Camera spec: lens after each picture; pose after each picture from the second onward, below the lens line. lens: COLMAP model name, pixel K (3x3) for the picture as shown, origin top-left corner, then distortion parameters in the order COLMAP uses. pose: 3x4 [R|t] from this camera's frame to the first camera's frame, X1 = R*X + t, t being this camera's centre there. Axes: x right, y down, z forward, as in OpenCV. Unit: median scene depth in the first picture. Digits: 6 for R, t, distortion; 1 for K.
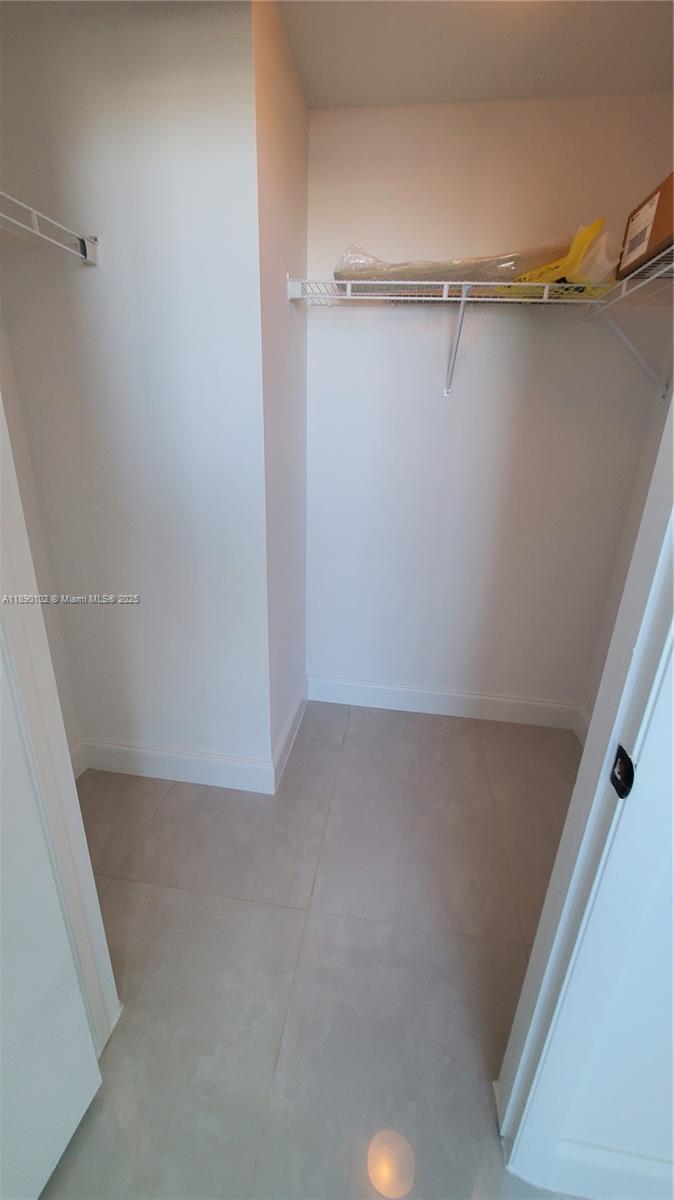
lens RADIAL K [[479.2, 0, 337.0], [0, 479.2, 600.0], [0, 0, 1]] dist [-0.000855, -0.002954]
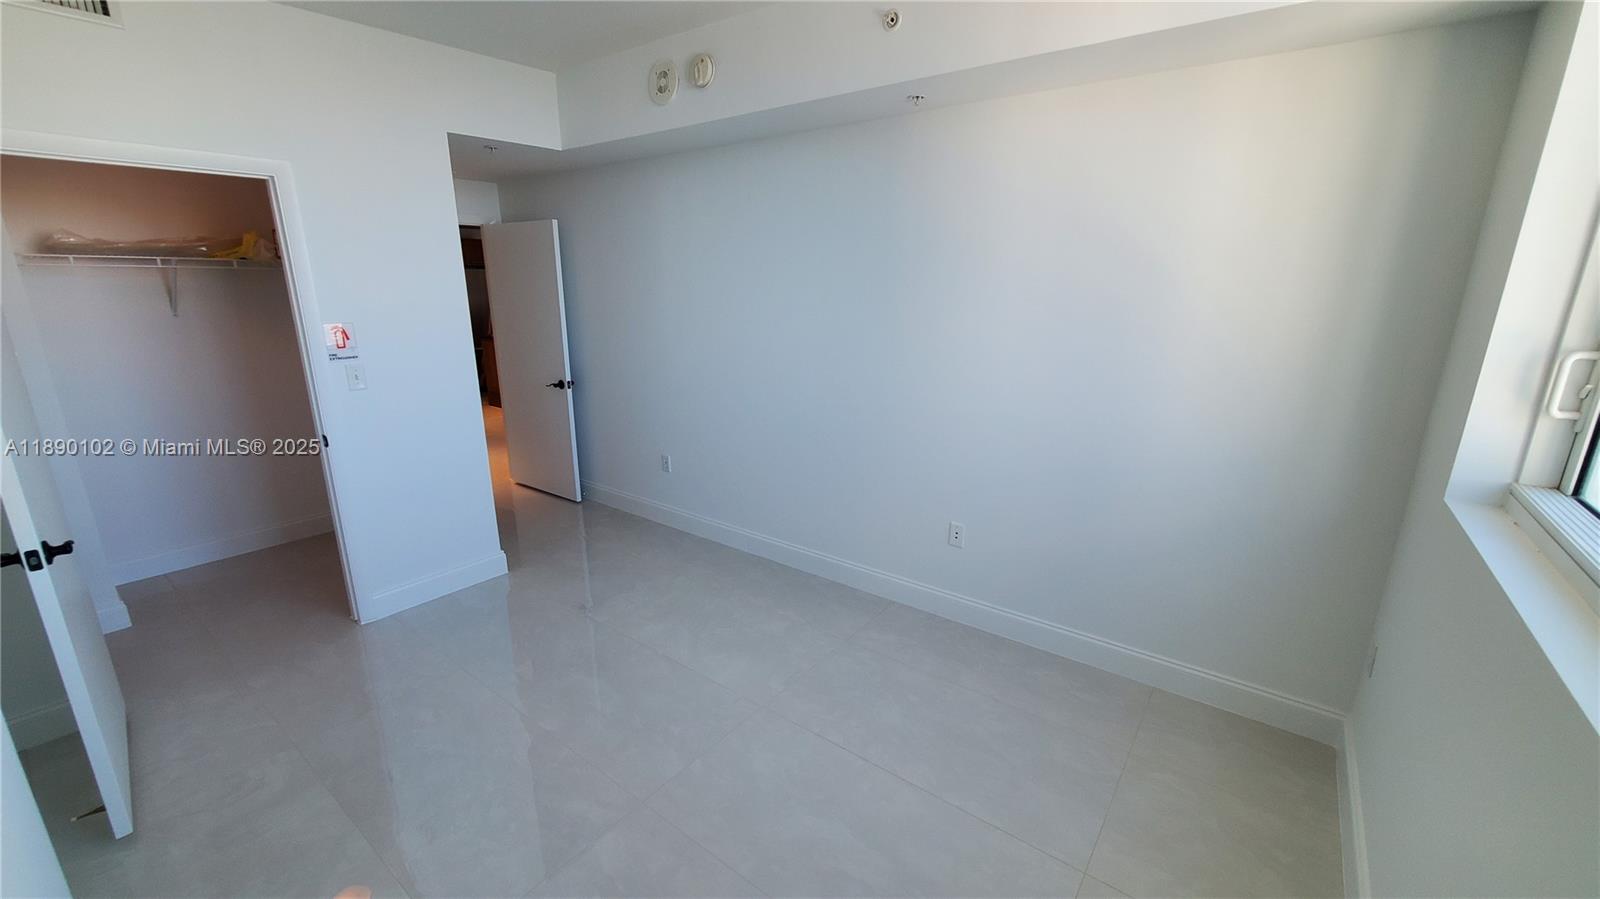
lens RADIAL K [[639.0, 0, 793.1], [0, 639.0, 451.3], [0, 0, 1]] dist [-0.000855, -0.002954]
pose [[0.490904, -0.255178, 0.833005, -0.694988], [0.318170, 0.942611, 0.101252, 0.432246], [-0.811037, 0.215332, 0.543922, -1.820320]]
